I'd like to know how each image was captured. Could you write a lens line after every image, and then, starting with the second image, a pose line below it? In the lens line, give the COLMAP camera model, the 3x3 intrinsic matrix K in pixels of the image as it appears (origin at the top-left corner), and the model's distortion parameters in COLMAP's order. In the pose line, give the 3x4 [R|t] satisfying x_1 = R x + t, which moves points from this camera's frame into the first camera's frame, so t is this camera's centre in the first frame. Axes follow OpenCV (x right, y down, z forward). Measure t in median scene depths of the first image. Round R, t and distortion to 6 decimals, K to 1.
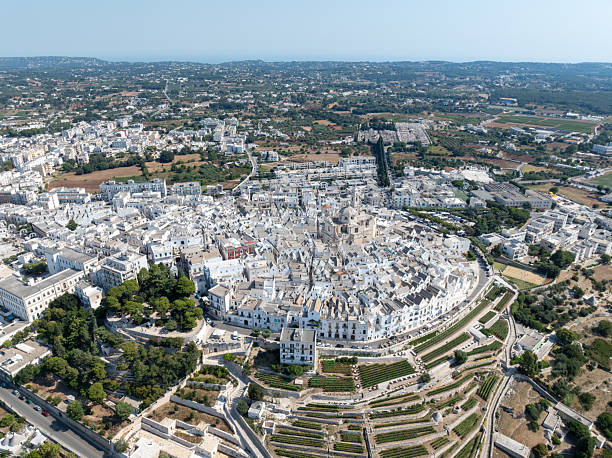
lens RADIAL K [[432.5, 0, 306.0], [0, 432.5, 229.0], [0, 0, 1]] dist [-0.036609, -0.000350]
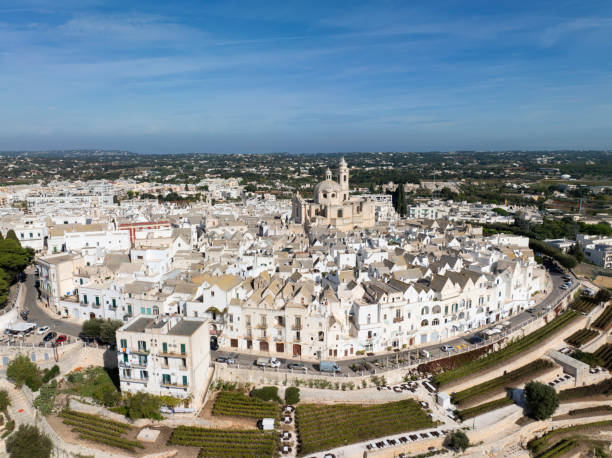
lens RADIAL K [[451.5, 0, 300.4], [0, 451.5, 228.2], [0, 0, 1]] dist [-0.039038, -0.000878]
pose [[0.997113, 0.007671, -0.075544, 0.132968], [-0.024276, 0.974877, -0.221418, 0.207879], [0.071947, 0.222613, 0.972248, 0.448955]]
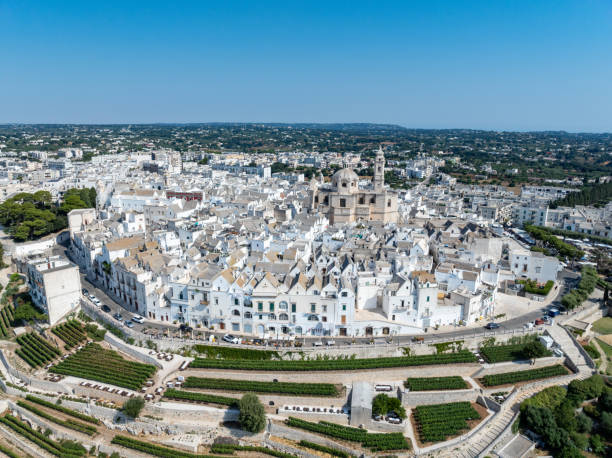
lens RADIAL K [[432.5, 0, 306.0], [0, 432.5, 229.0], [0, 0, 1]] dist [-0.036609, -0.000350]
pose [[0.790585, 0.151541, -0.593305, 0.557010], [-0.244476, 0.966438, -0.078921, 0.126505], [0.561433, 0.207442, 0.801100, 0.576508]]
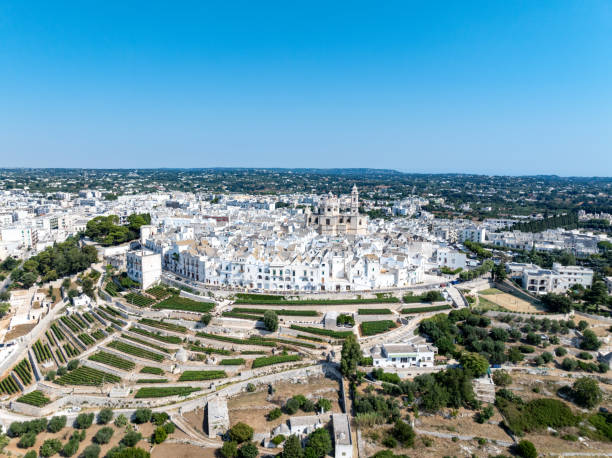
lens RADIAL K [[432.5, 0, 306.0], [0, 432.5, 229.0], [0, 0, 1]] dist [-0.036609, -0.000350]
pose [[0.790517, 0.091422, -0.605578, 0.778159], [-0.244765, 0.953556, -0.175559, 0.232368], [0.561402, 0.287006, 0.776180, 0.327797]]
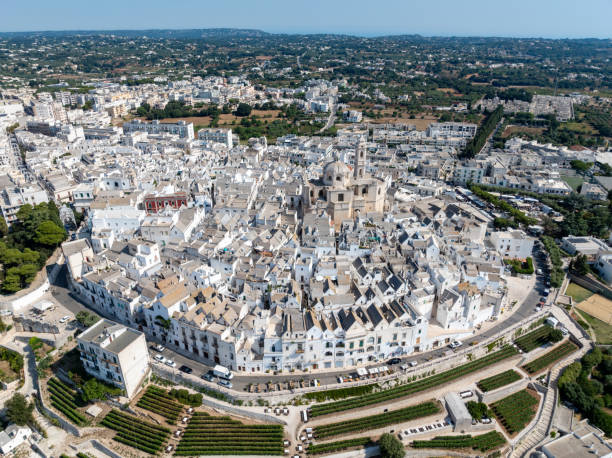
lens RADIAL K [[432.5, 0, 306.0], [0, 432.5, 229.0], [0, 0, 1]] dist [-0.036609, -0.000350]
pose [[0.939393, 0.146926, -0.309764, 0.340619], [-0.133177, 0.988945, 0.065199, 0.018063], [0.315919, -0.019994, 0.948575, 0.435446]]
